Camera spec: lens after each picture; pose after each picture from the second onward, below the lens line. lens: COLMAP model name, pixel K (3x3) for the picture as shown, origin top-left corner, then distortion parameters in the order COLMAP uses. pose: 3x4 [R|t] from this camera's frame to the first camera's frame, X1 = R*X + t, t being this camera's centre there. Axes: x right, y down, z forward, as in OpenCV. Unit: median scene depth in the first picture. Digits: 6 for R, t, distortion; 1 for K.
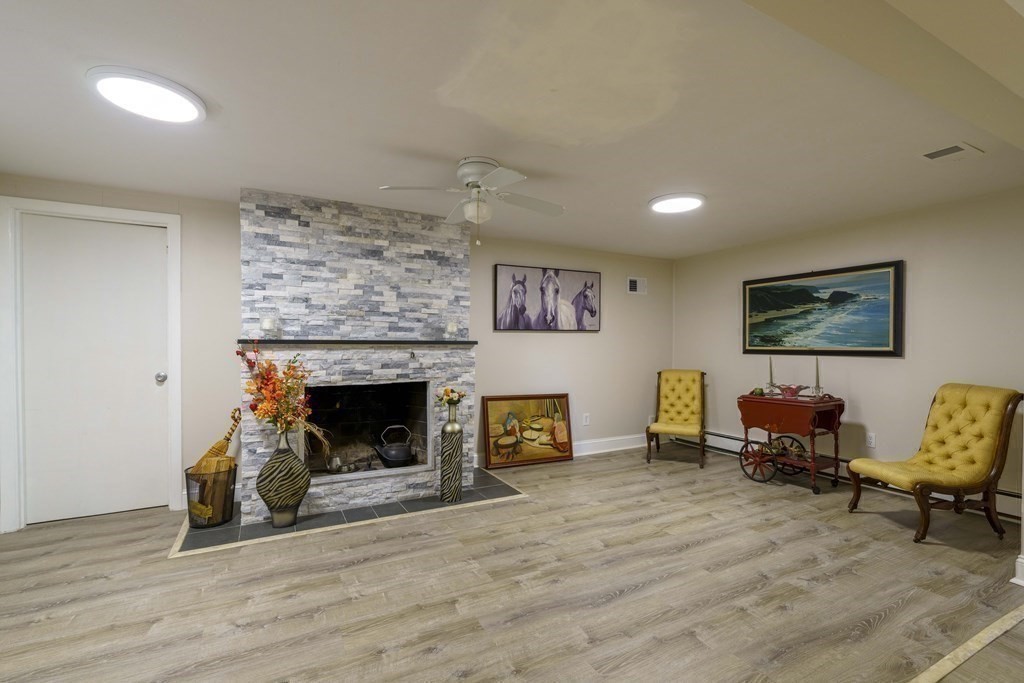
lens RADIAL K [[464.1, 0, 512.0], [0, 464.1, 341.5], [0, 0, 1]] dist [0.000865, 0.000009]
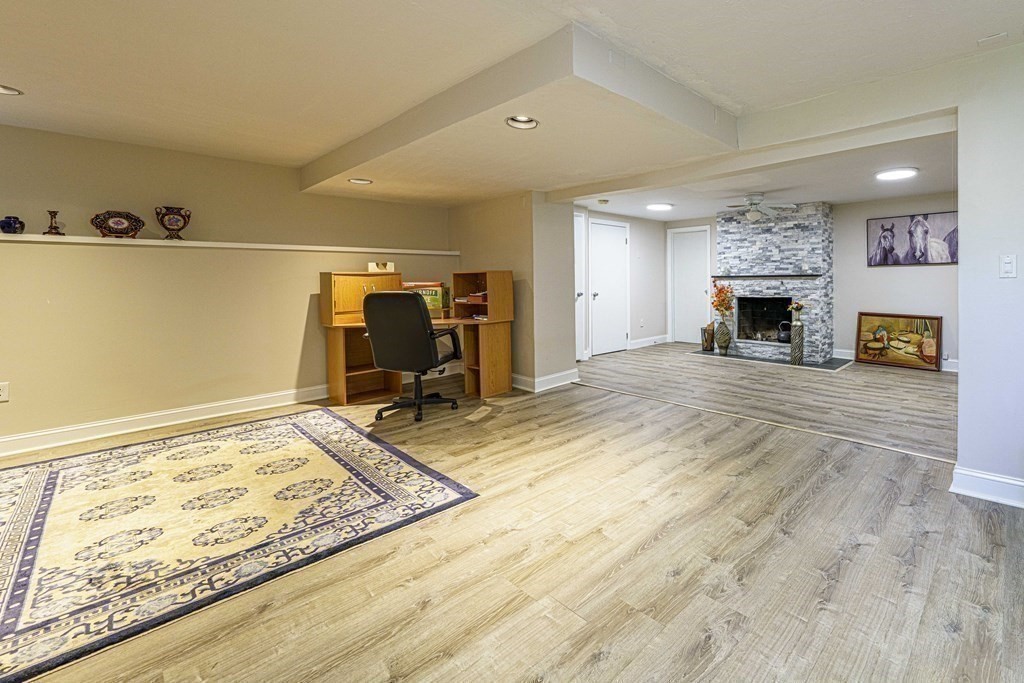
lens RADIAL K [[348.2, 0, 512.0], [0, 348.2, 341.5], [0, 0, 1]] dist [-0.000741, -0.000045]
pose [[0.107343, 0.168155, -0.979899, 1.048653], [0.014976, 0.985208, 0.170706, 0.006146], [0.994109, -0.032999, 0.103236, -0.239293]]
